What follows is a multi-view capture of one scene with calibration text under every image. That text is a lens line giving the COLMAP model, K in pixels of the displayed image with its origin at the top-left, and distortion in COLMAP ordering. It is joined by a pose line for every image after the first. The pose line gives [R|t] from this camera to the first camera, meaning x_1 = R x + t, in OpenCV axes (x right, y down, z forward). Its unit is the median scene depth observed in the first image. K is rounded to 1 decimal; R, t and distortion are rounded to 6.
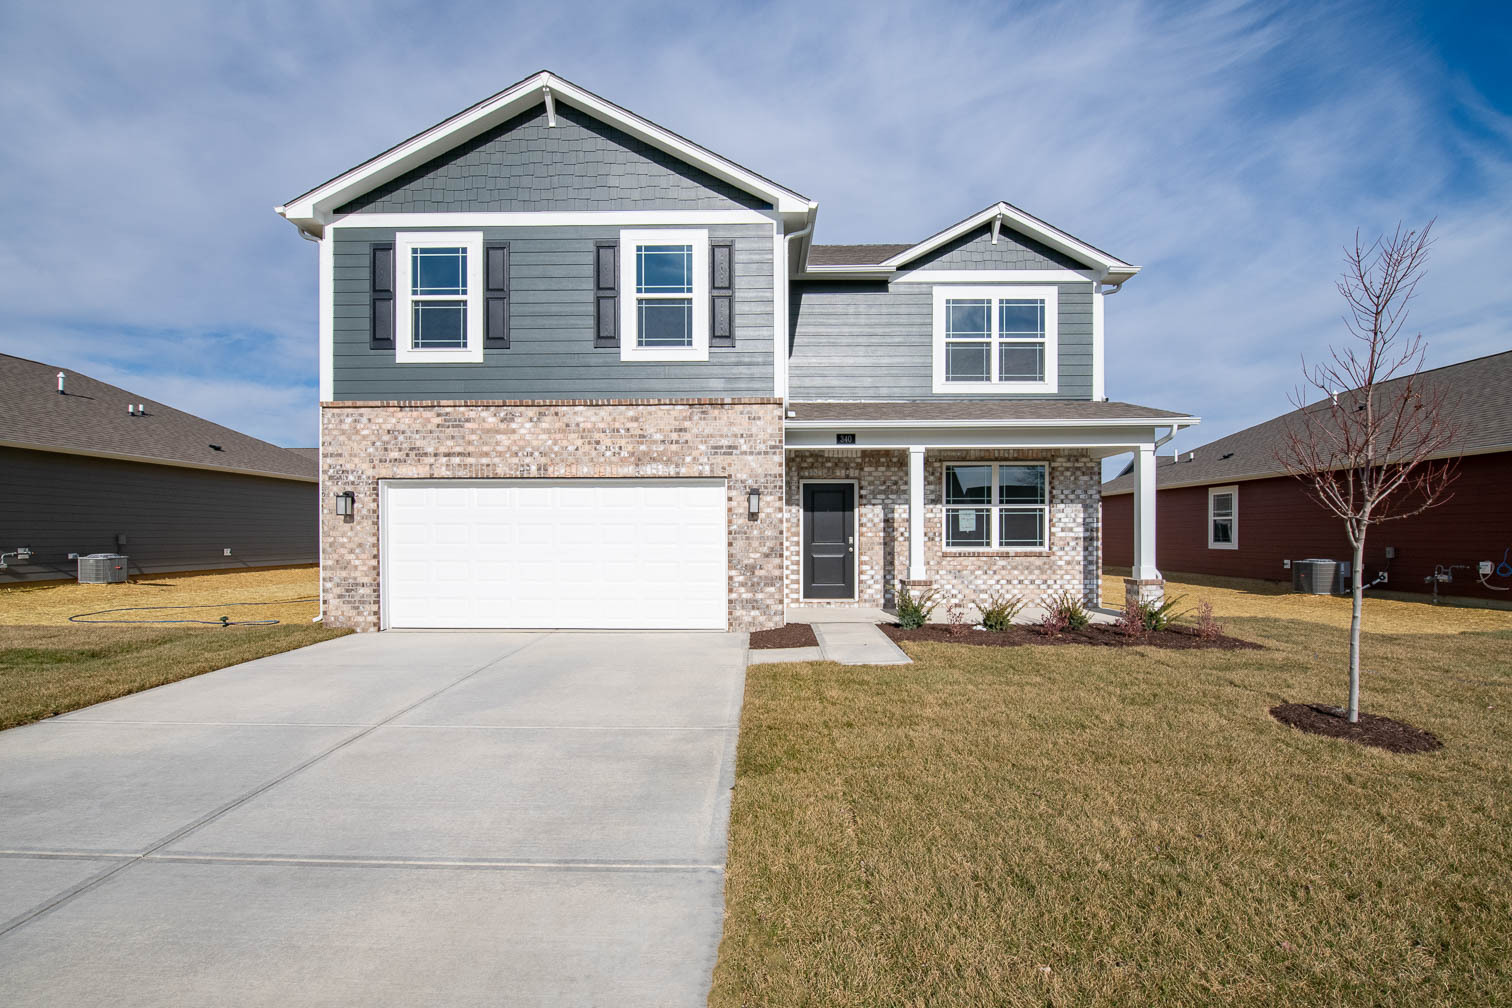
lens RADIAL K [[630.5, 0, 755.9], [0, 630.5, 537.4], [0, 0, 1]] dist [-0.004839, -0.000241]
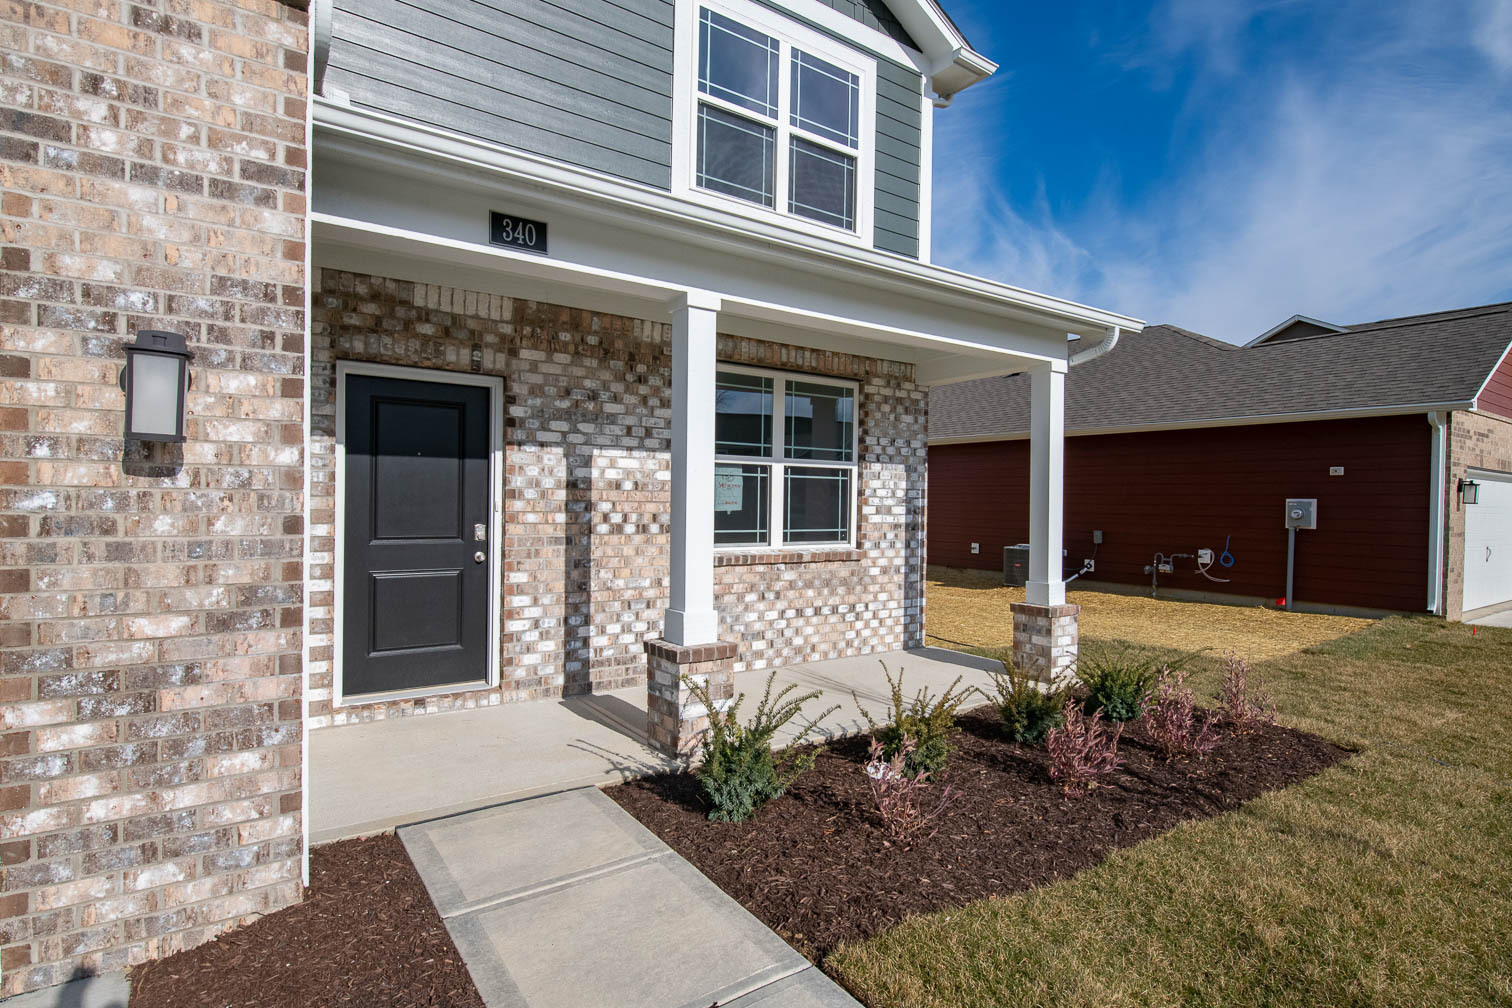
lens RADIAL K [[770.9, 0, 747.1], [0, 770.9, 508.5], [0, 0, 1]] dist [0.000984, -0.007157]
pose [[0.815555, 0.009489, 0.578601, 0.008768], [-0.013742, 0.999901, 0.002972, -0.014740], [-0.578516, -0.010375, 0.815605, 0.544512]]
